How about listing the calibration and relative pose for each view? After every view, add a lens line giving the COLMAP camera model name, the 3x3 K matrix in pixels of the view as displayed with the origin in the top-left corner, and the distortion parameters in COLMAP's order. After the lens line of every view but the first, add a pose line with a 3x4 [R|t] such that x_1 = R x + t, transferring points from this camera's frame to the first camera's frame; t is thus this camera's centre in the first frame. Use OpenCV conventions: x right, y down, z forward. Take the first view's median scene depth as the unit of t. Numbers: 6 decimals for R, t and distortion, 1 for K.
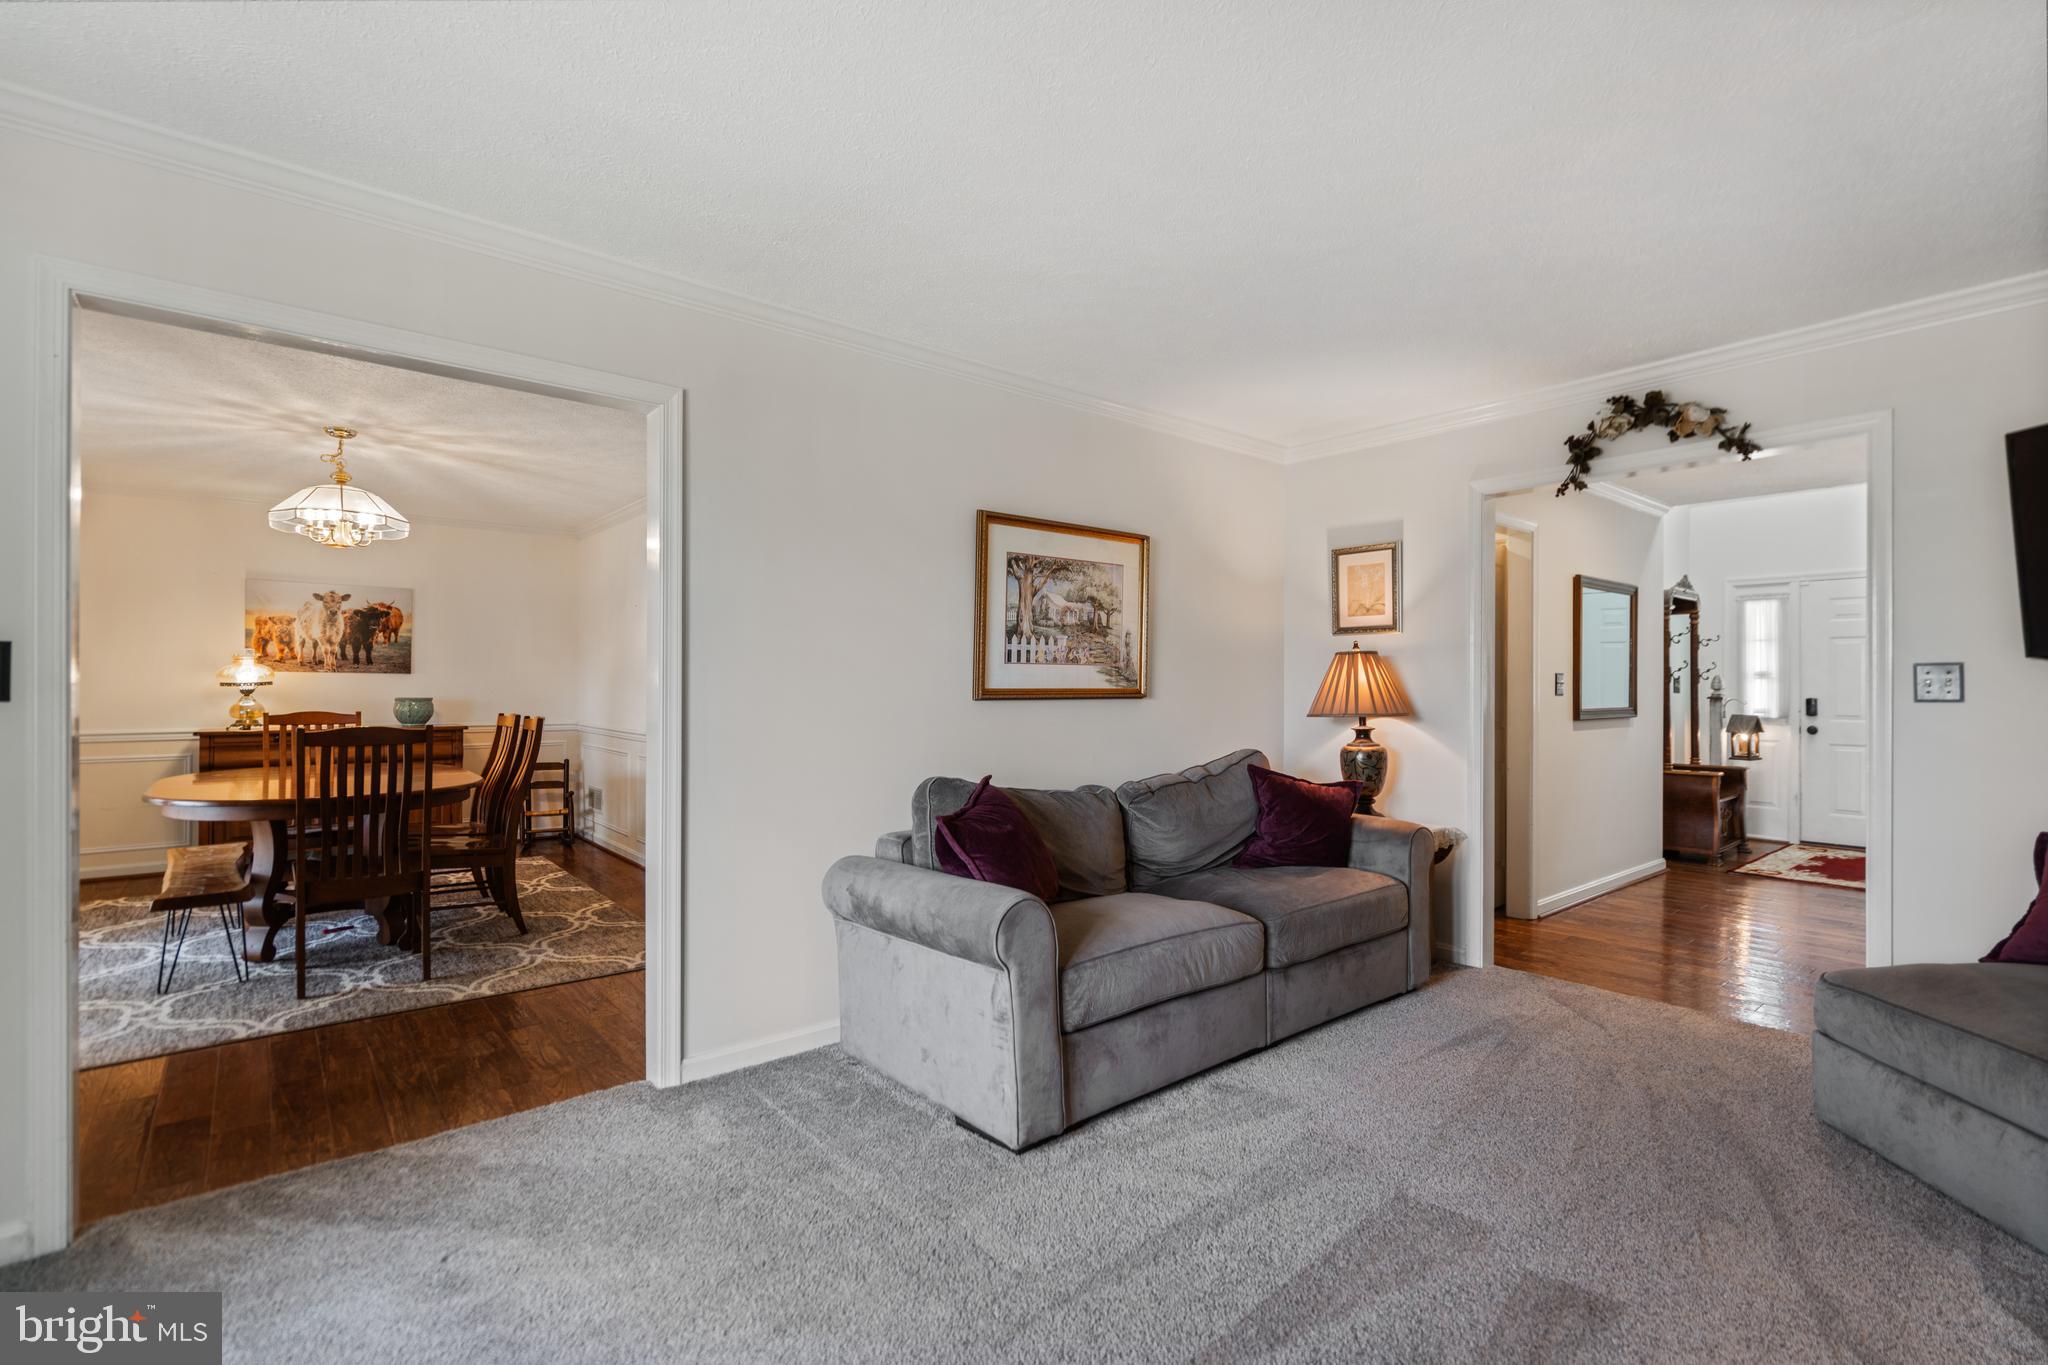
lens RADIAL K [[932.7, 0, 1031.8], [0, 932.7, 677.5], [0, 0, 1]] dist [-0.005018, 0.001567]
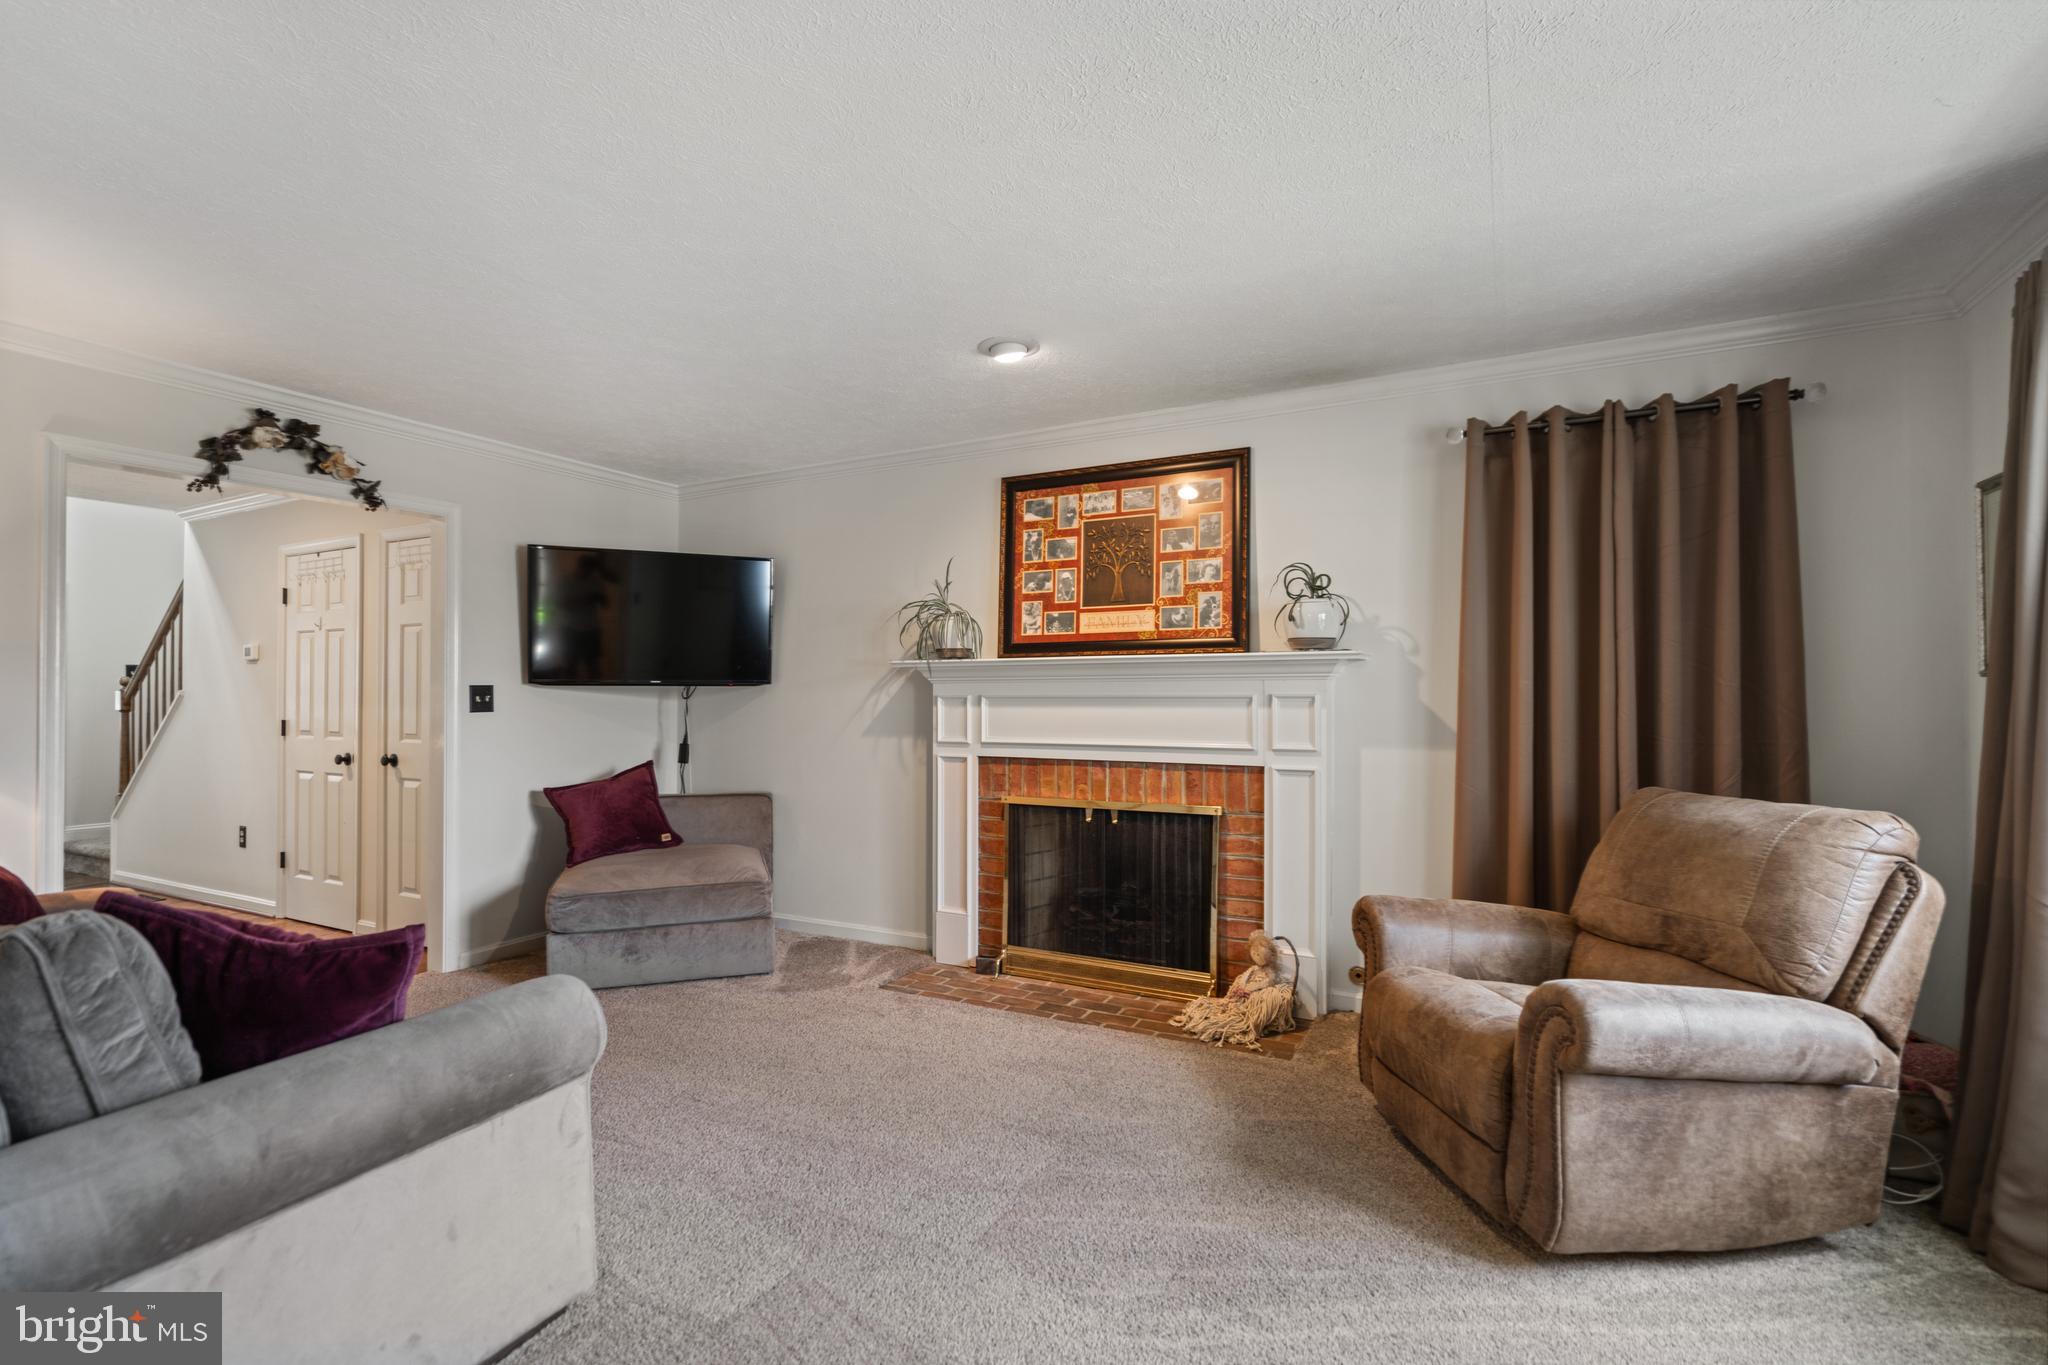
lens RADIAL K [[932.7, 0, 1021.3], [0, 932.7, 690.2], [0, 0, 1]] dist [-0.005018, 0.001567]
pose [[-0.382779, 0.007477, 0.923810, -0.417774], [-0.005739, 0.999929, -0.010471, 0.000483], [-0.923822, -0.009310, -0.382709, 0.454861]]
